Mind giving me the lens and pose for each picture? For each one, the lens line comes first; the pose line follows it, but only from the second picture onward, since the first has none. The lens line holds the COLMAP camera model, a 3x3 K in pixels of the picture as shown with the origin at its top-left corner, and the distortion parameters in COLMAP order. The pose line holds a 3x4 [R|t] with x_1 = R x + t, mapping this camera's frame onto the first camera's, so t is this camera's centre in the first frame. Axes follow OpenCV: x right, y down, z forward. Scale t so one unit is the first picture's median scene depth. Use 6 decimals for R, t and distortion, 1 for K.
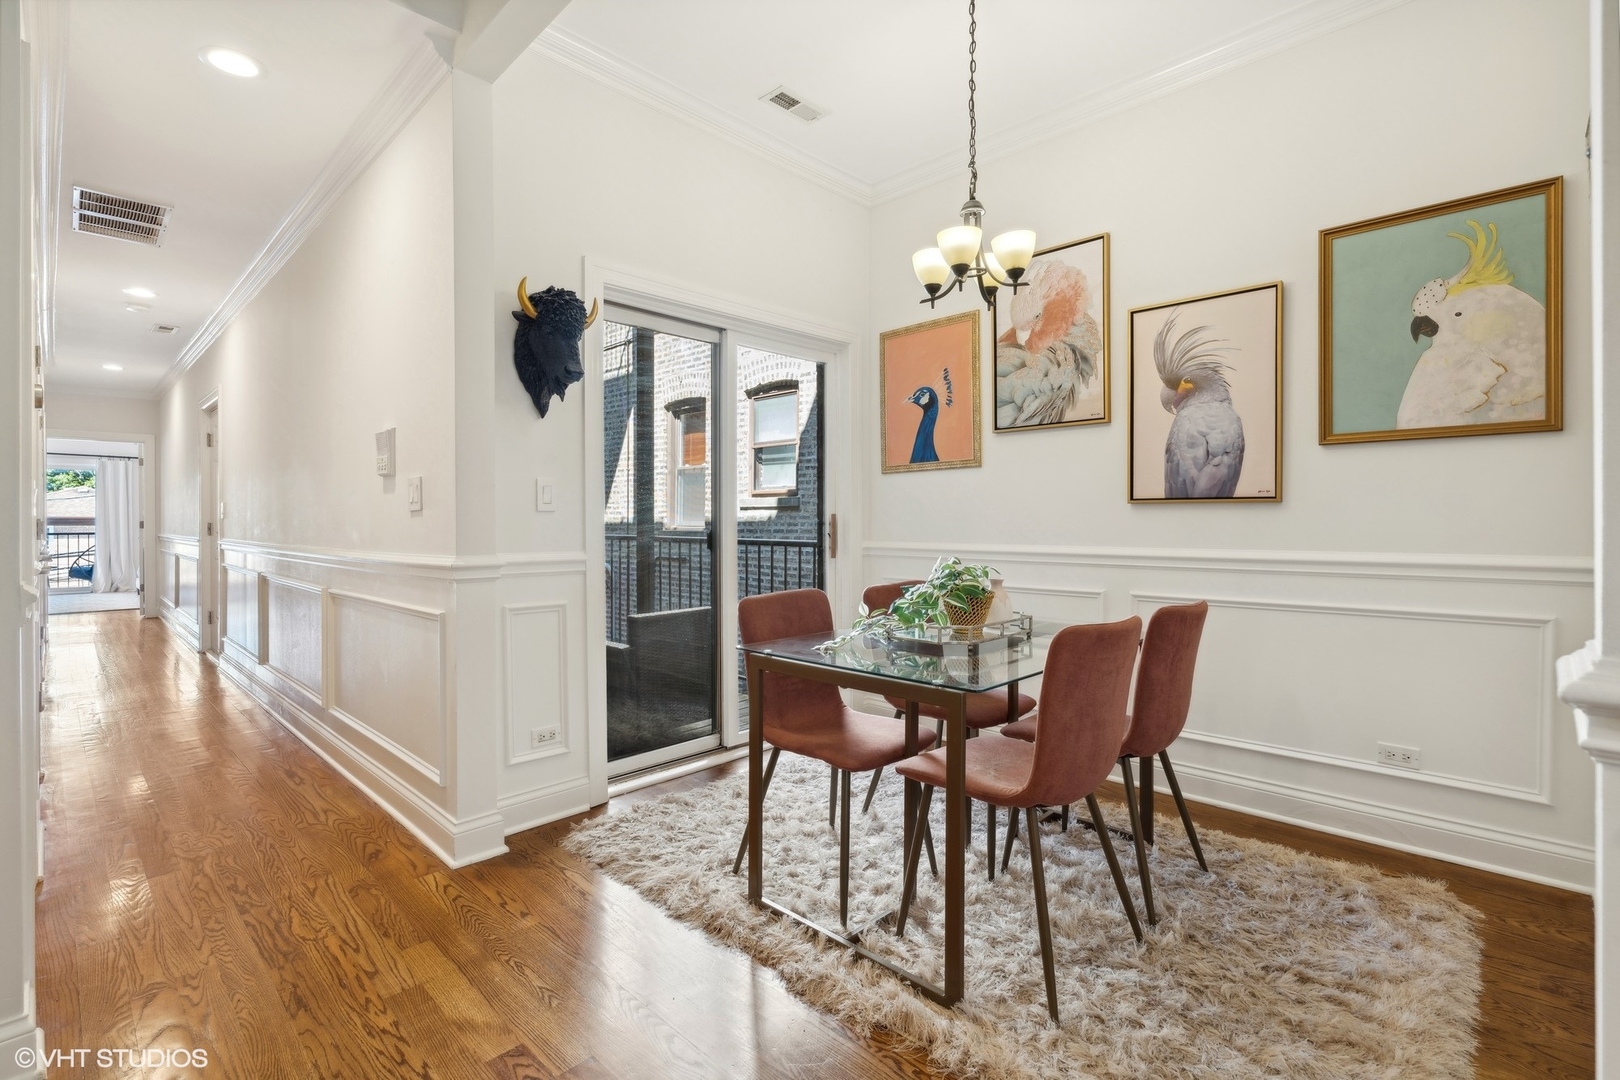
lens RADIAL K [[733.9, 0, 810.0], [0, 733.9, 533.2], [0, 0, 1]] dist [-0.002692, 0.001649]
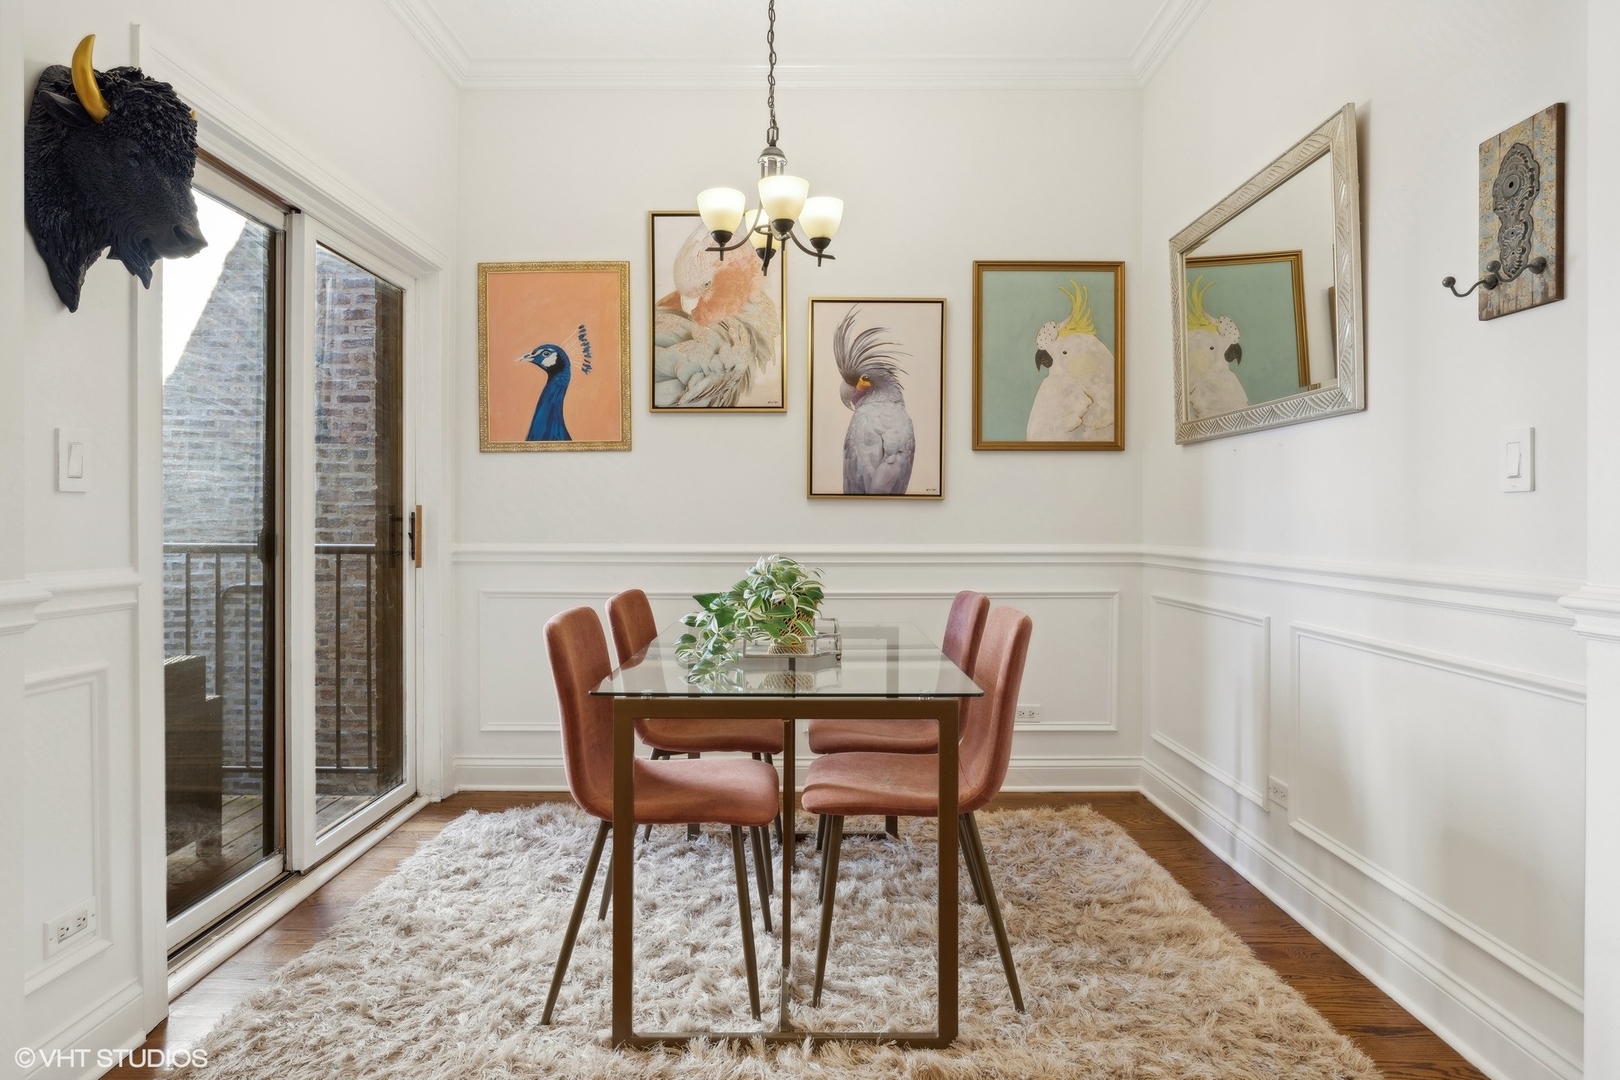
lens RADIAL K [[878.1, 0, 801.9], [0, 878.1, 529.4], [0, 0, 1]] dist [0.000291, 0.000174]
pose [[0.723426, -0.004918, 0.690385, -0.388102], [0.008211, 0.999965, -0.001481, 0.001600], [-0.690353, 0.006741, 0.723441, 0.183532]]
